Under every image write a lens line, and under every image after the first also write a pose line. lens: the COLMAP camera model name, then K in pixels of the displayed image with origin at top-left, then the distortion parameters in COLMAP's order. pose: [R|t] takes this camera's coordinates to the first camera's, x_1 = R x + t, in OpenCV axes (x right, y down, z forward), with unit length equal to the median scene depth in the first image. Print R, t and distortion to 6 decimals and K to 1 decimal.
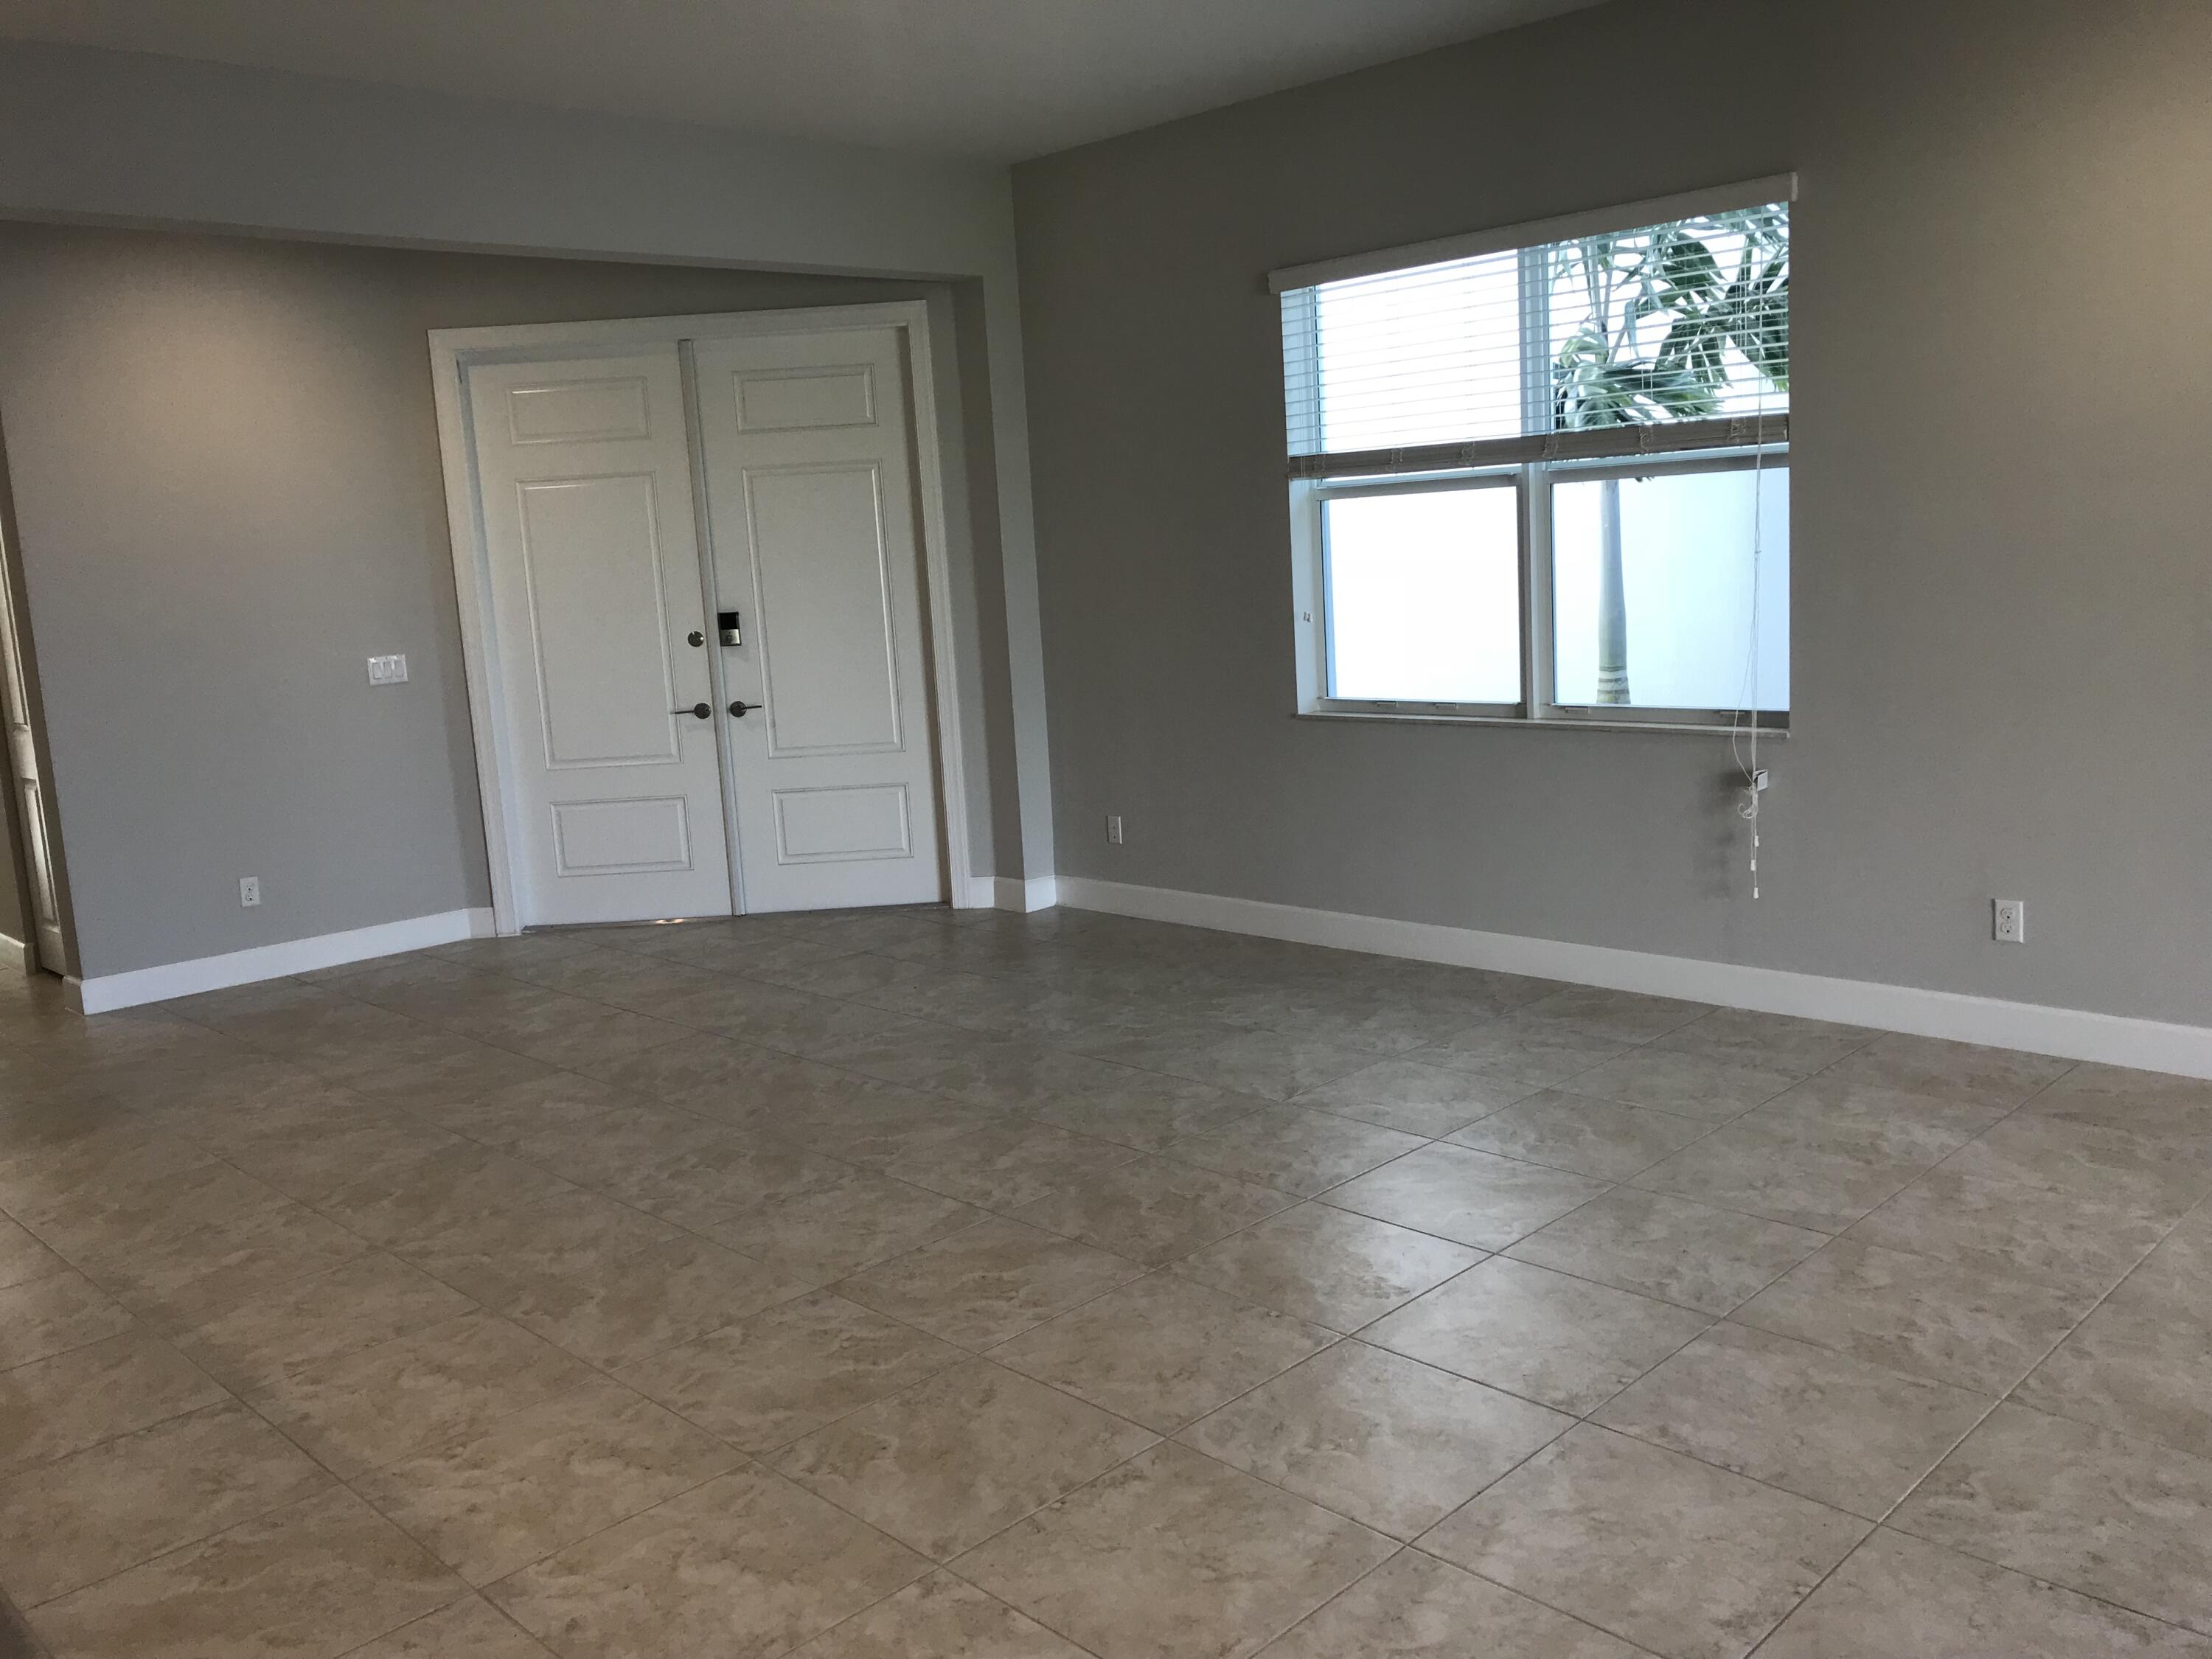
lens RADIAL K [[1840.4, 0, 1106.1], [0, 1840.4, 801.2], [0, 0, 1]] dist [0.019393, 0.004644]
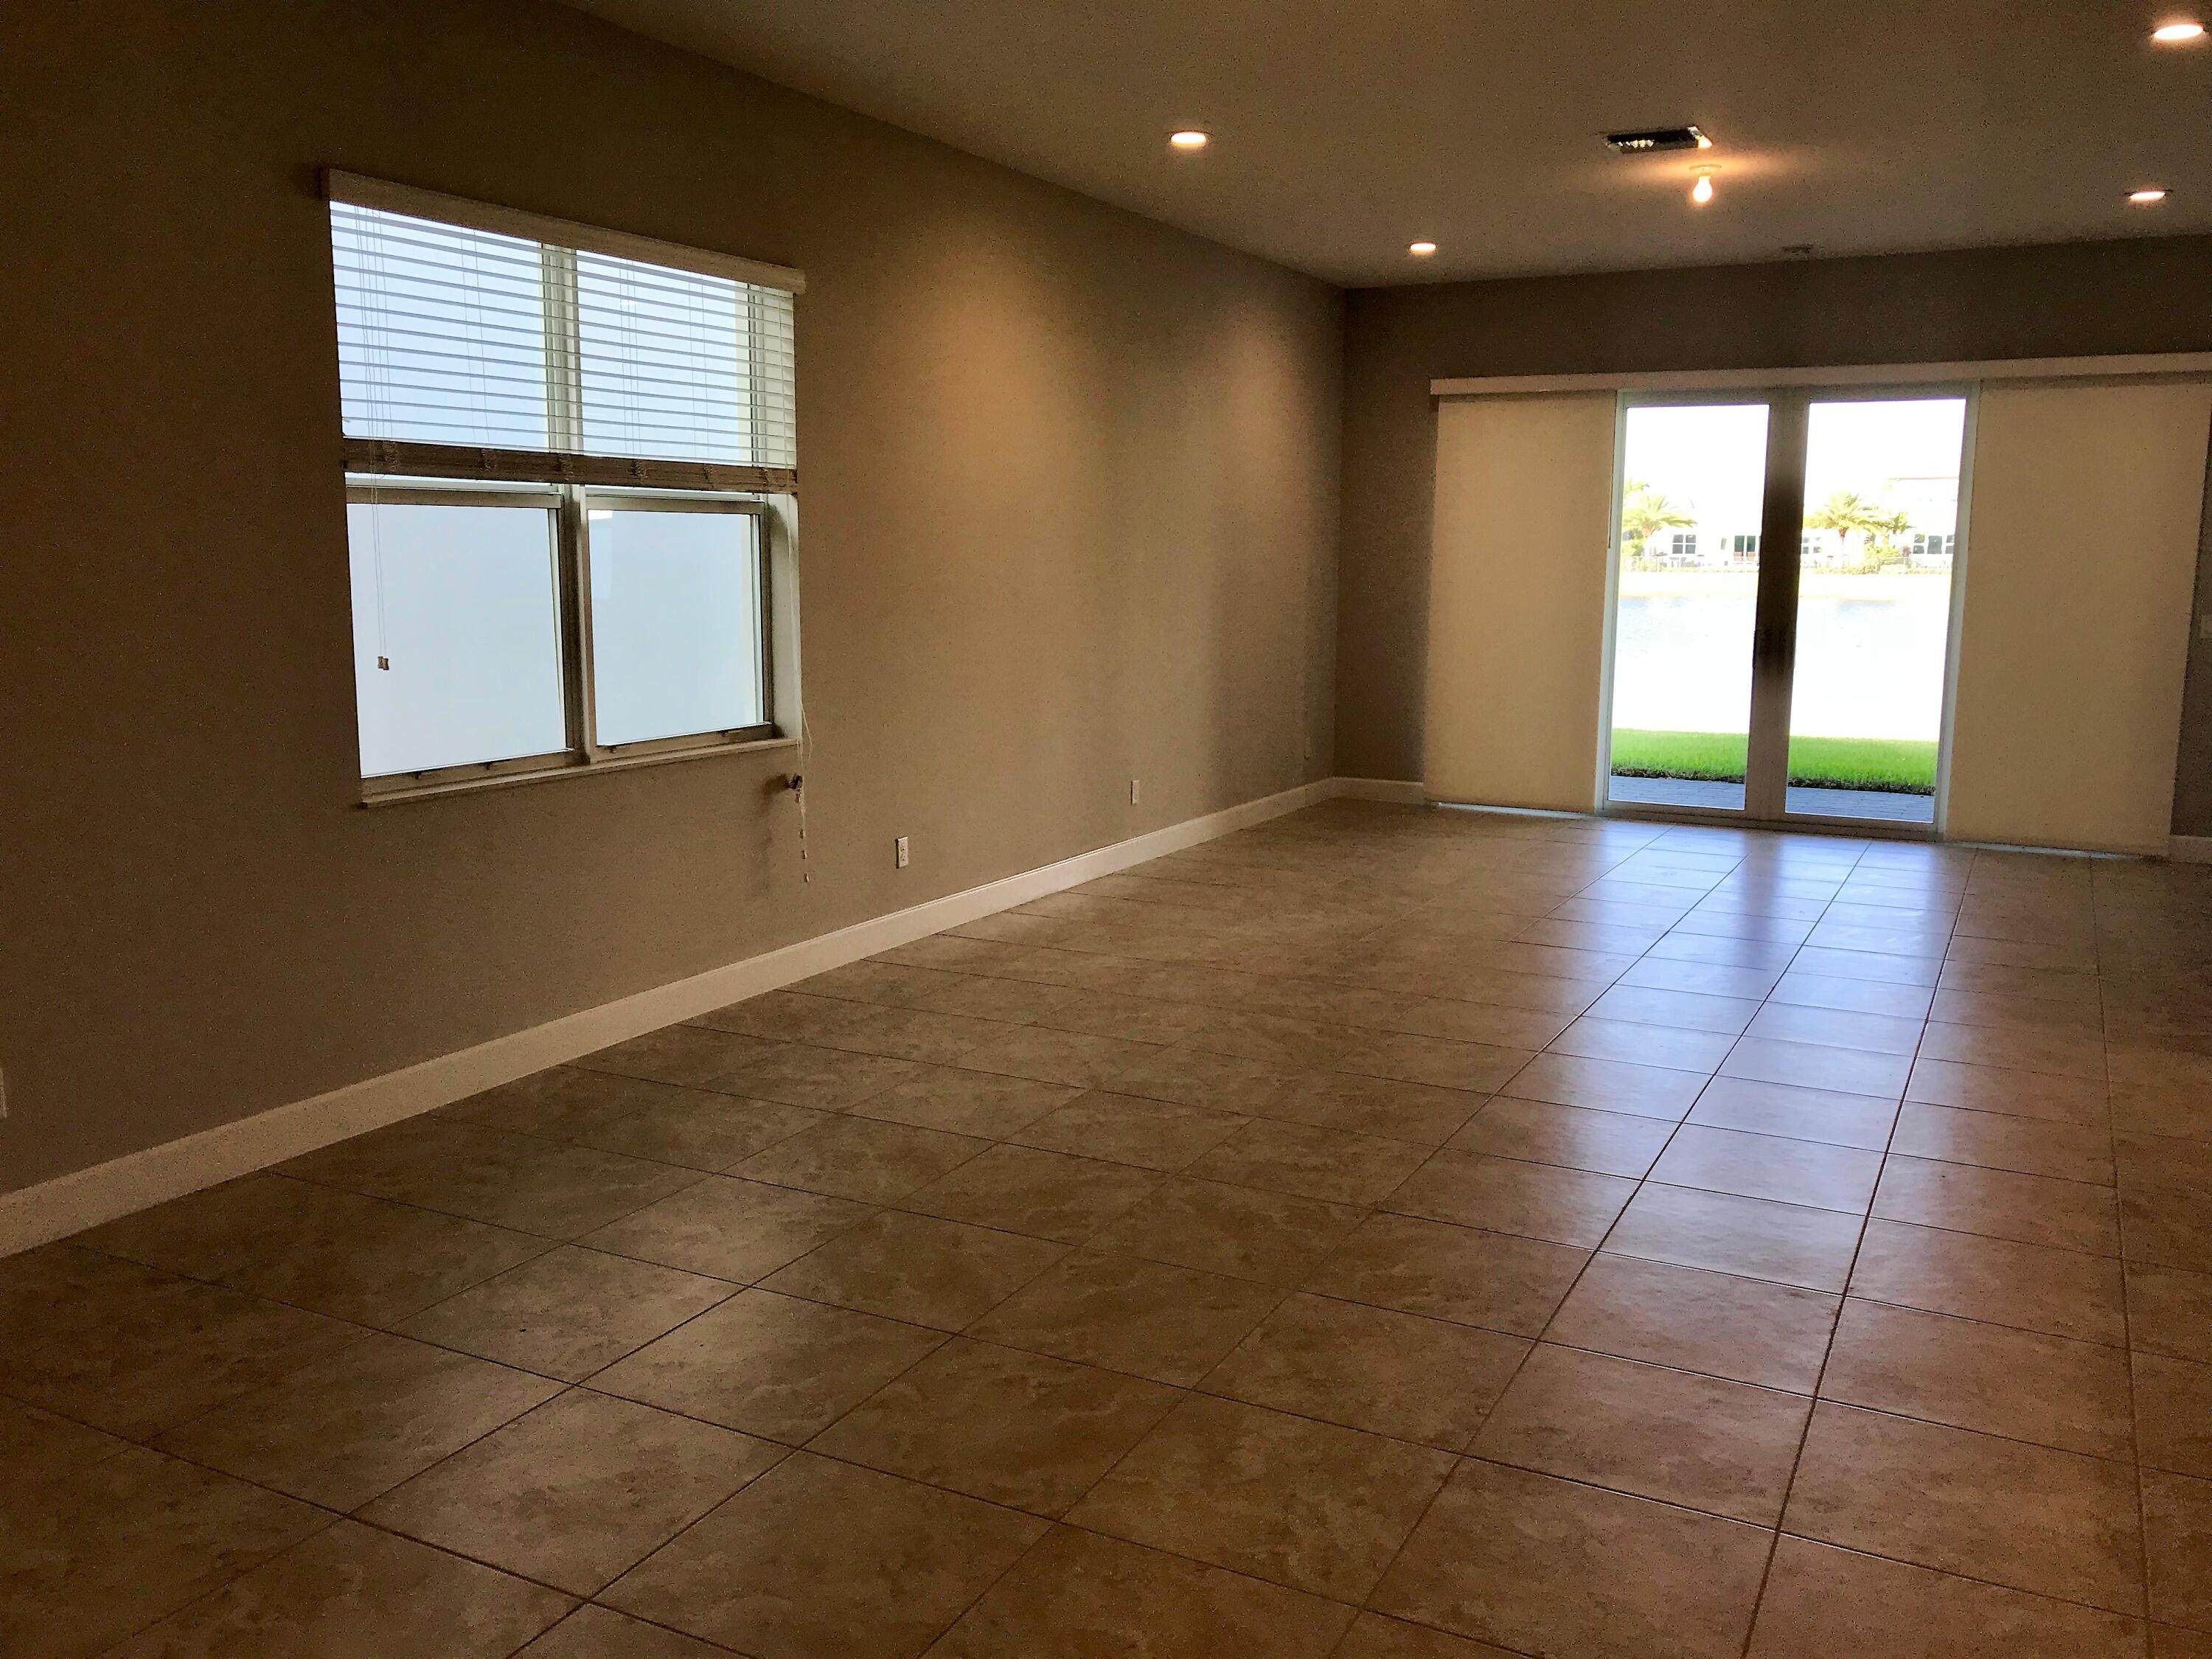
lens RADIAL K [[1841.3, 0, 1095.2], [0, 1841.3, 827.0], [0, 0, 1]] dist [0.021424, -0.020346]
pose [[-0.303815, -0.098617, 0.947613, -0.765286], [0.156272, 0.975999, 0.151674, -0.121733], [-0.939827, 0.194166, -0.281112, 1.097586]]
